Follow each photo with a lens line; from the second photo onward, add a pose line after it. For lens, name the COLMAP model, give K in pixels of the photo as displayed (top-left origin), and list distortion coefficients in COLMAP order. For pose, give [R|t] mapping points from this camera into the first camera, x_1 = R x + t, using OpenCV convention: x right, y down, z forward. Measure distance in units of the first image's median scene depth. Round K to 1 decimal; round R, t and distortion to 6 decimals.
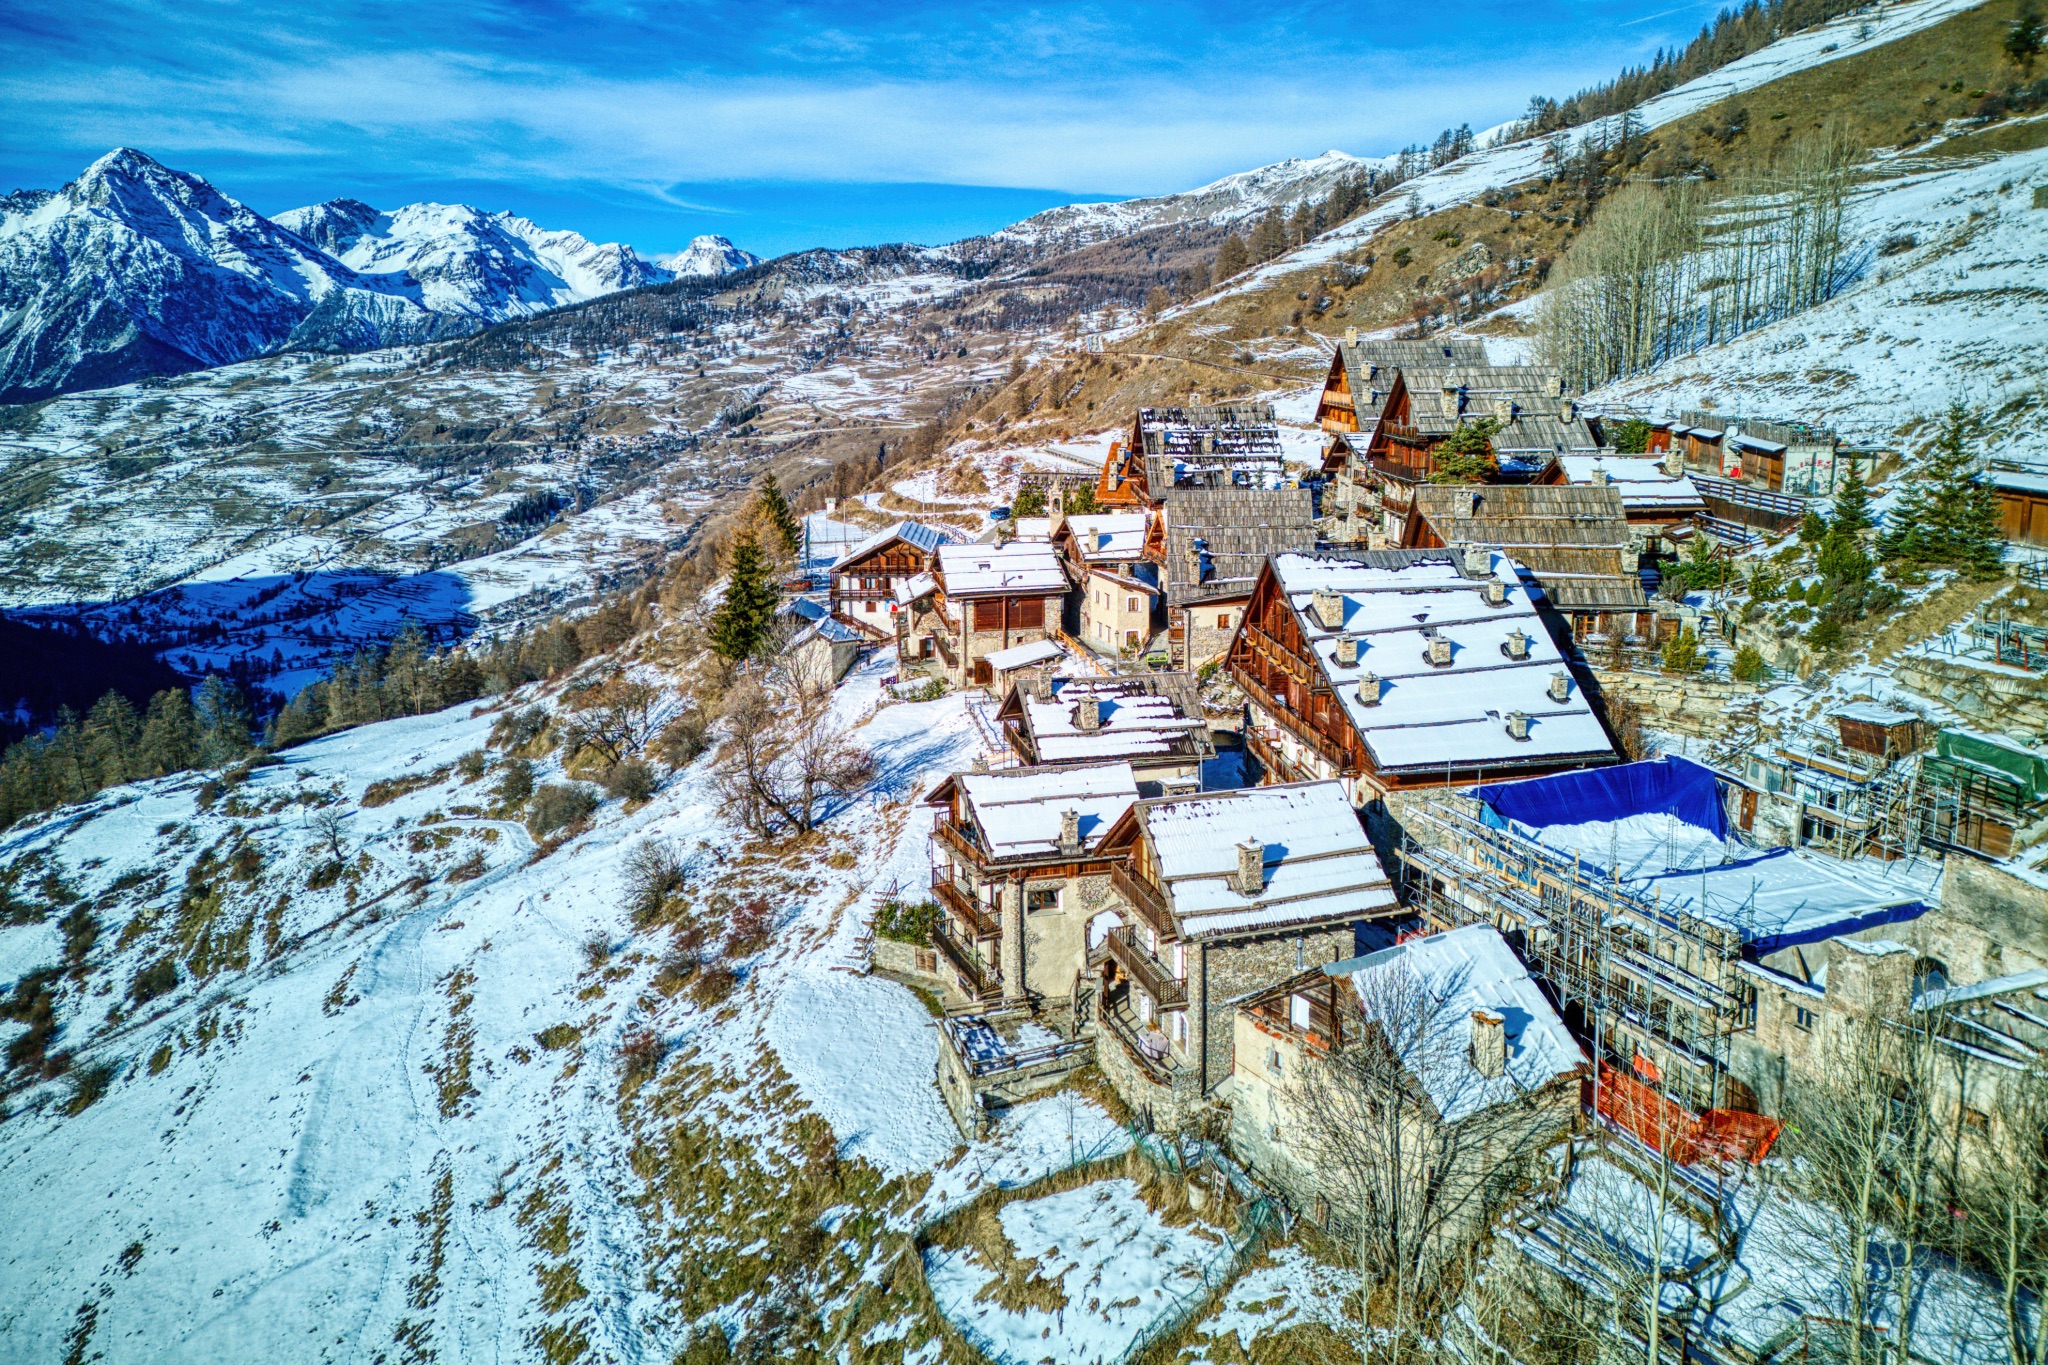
lens RADIAL K [[1427.4, 0, 1021.3], [0, 1427.4, 565.0], [0, 0, 1]] dist [0.091466, -0.083336]
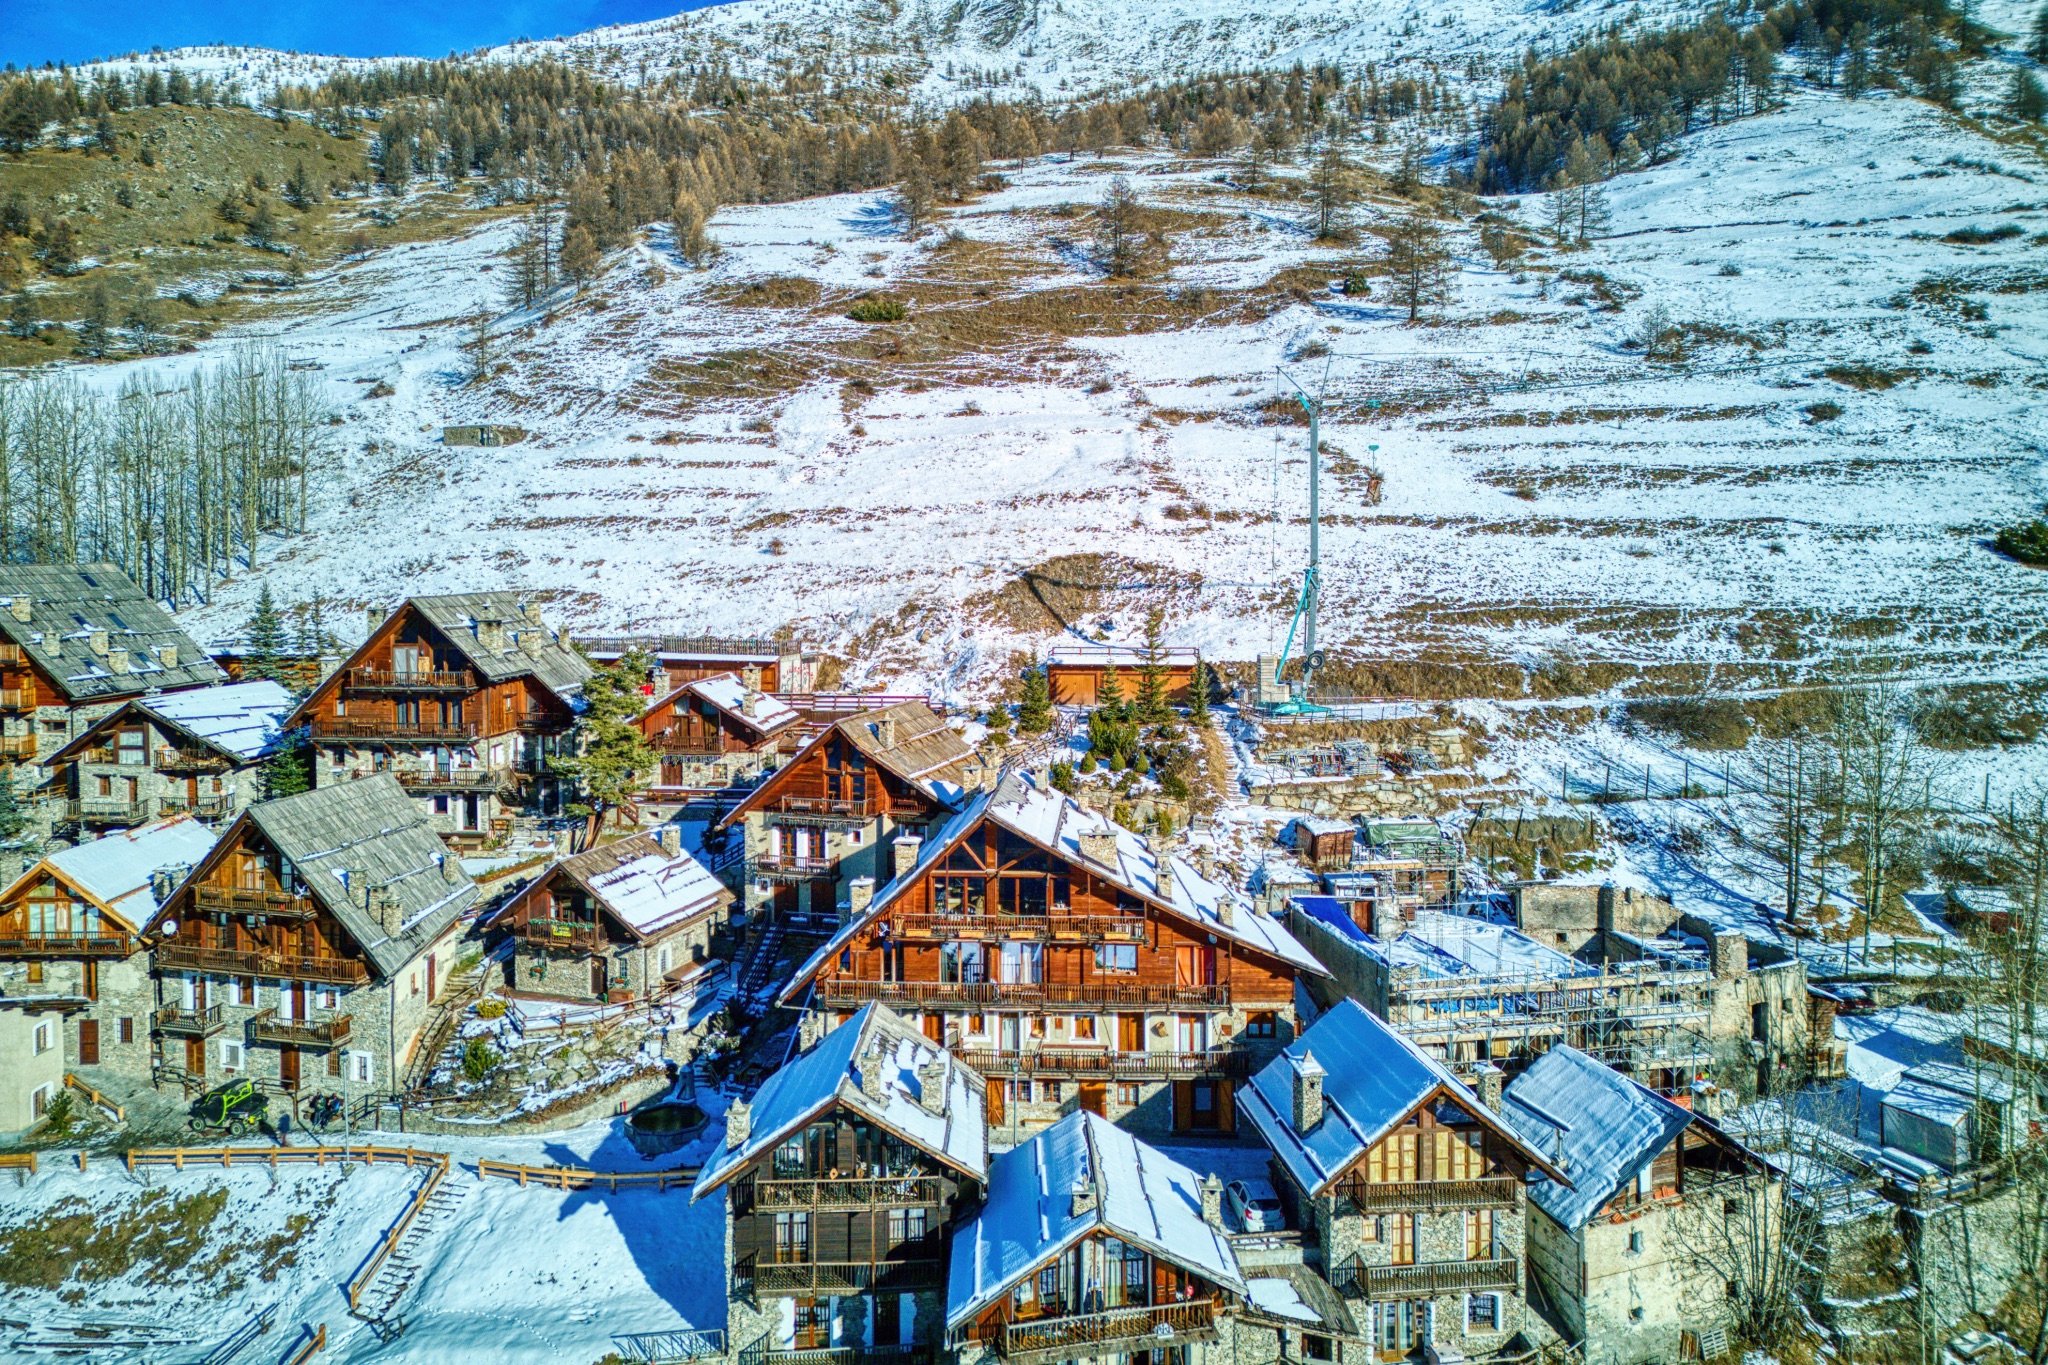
lens RADIAL K [[1420.3, 0, 1027.4], [0, 1420.3, 603.0], [0, 0, 1]] dist [0.085166, -0.077239]
pose [[0.178668, -0.035390, 0.983273, -0.111267], [0.158256, 0.987375, 0.006781, -0.022789], [-0.971099, 0.154397, 0.182013, 0.142385]]
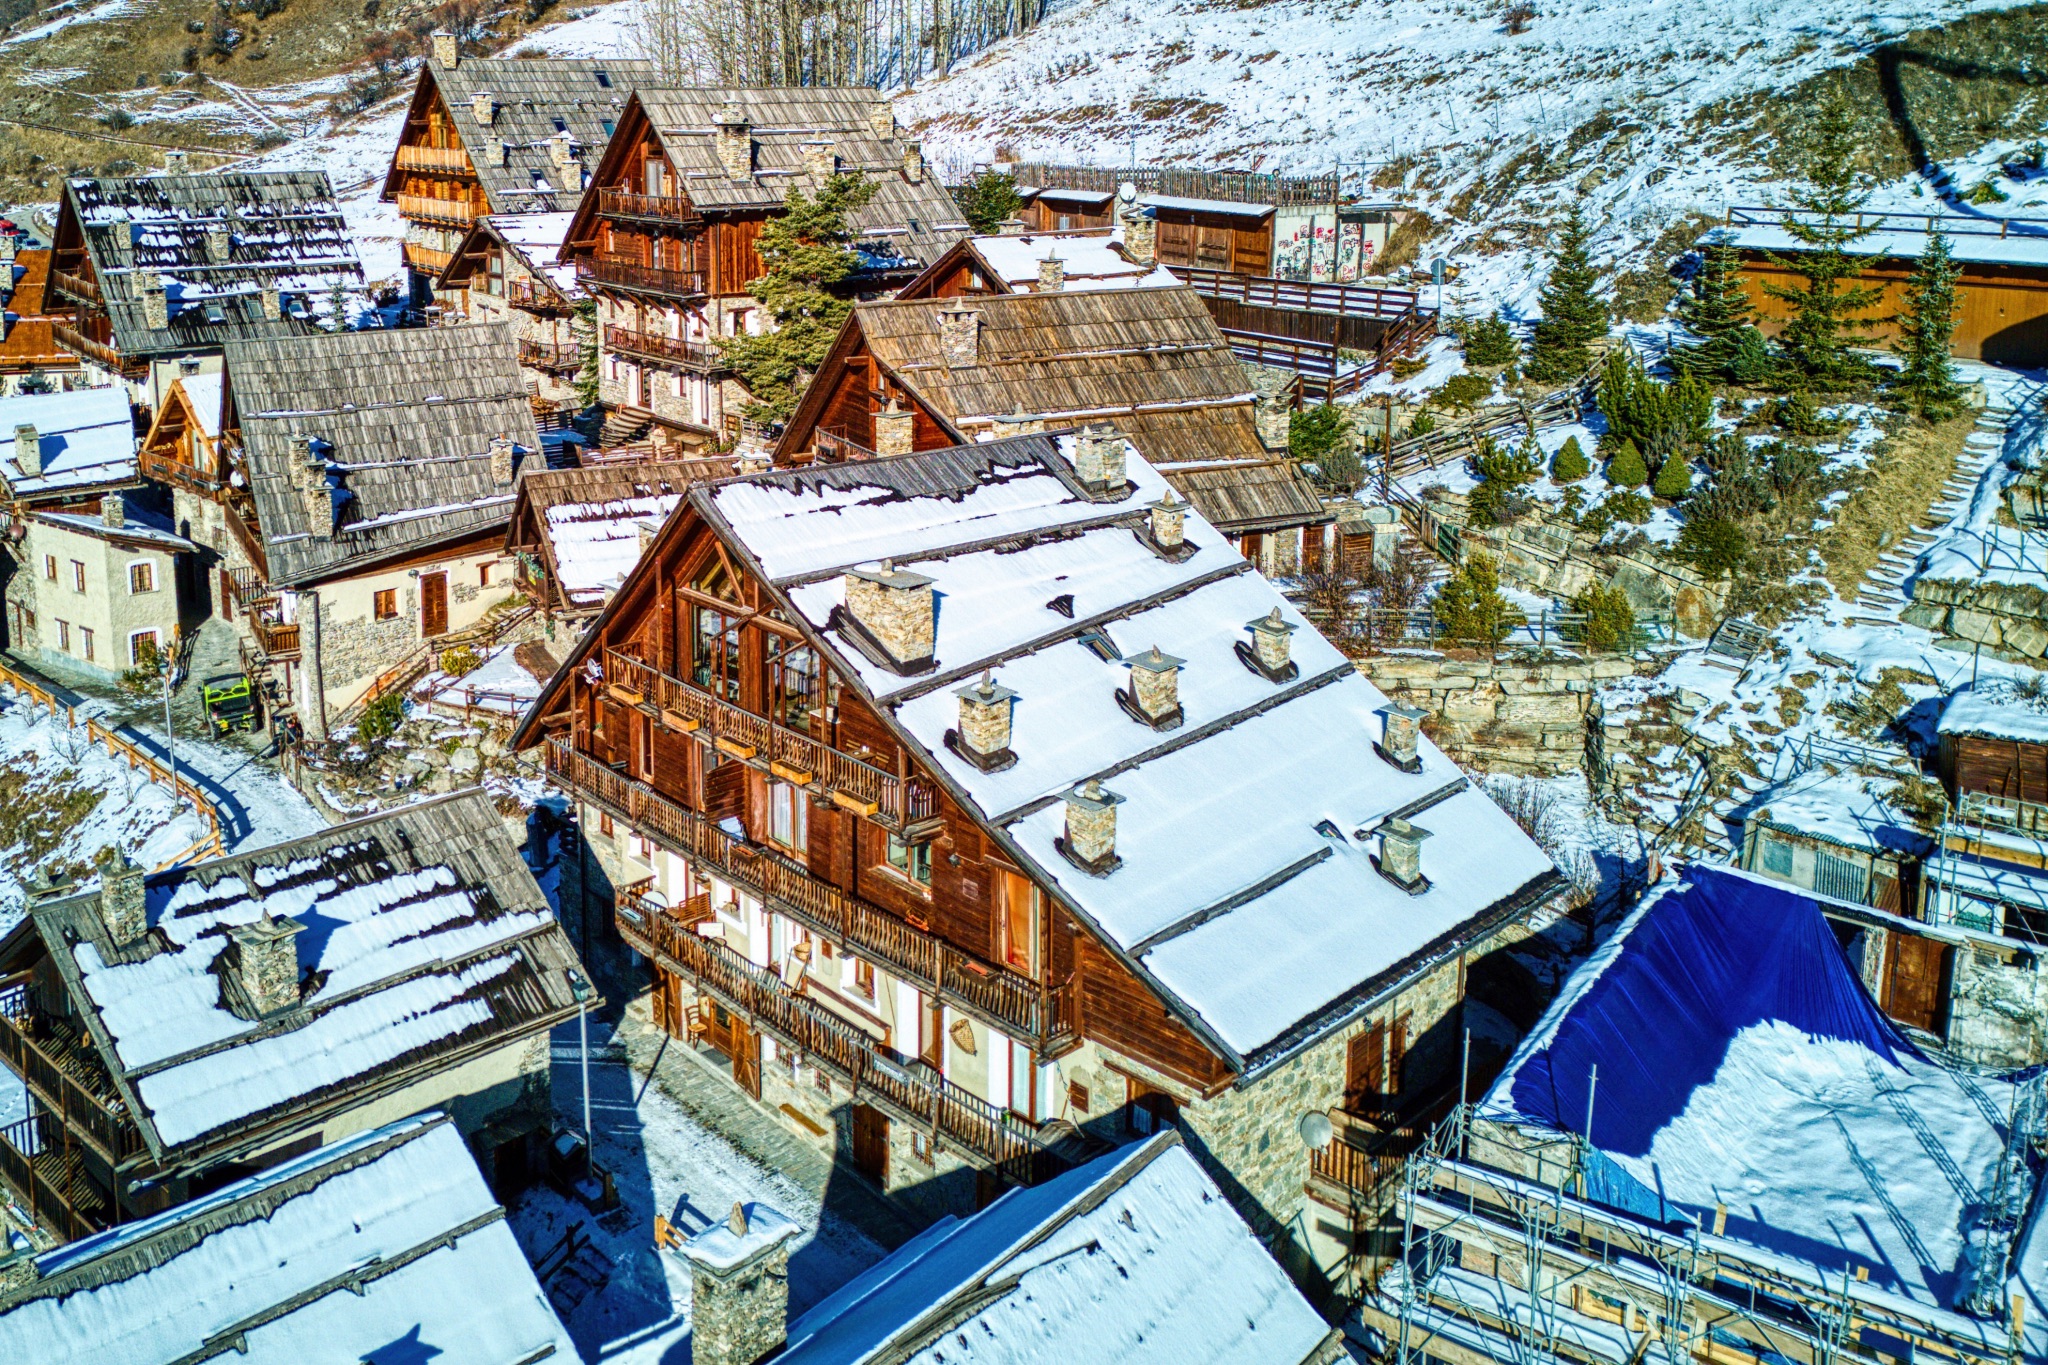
lens RADIAL K [[1909.8, 0, 800.1], [0, 1909.8, 457.6], [0, 0, 1]] dist [0.100822, -0.138374]
pose [[0.870624, -0.093837, 0.482917, -0.011047], [0.082207, 0.995588, 0.045248, -0.006851], [-0.485032, 0.000305, 0.874496, 0.089517]]
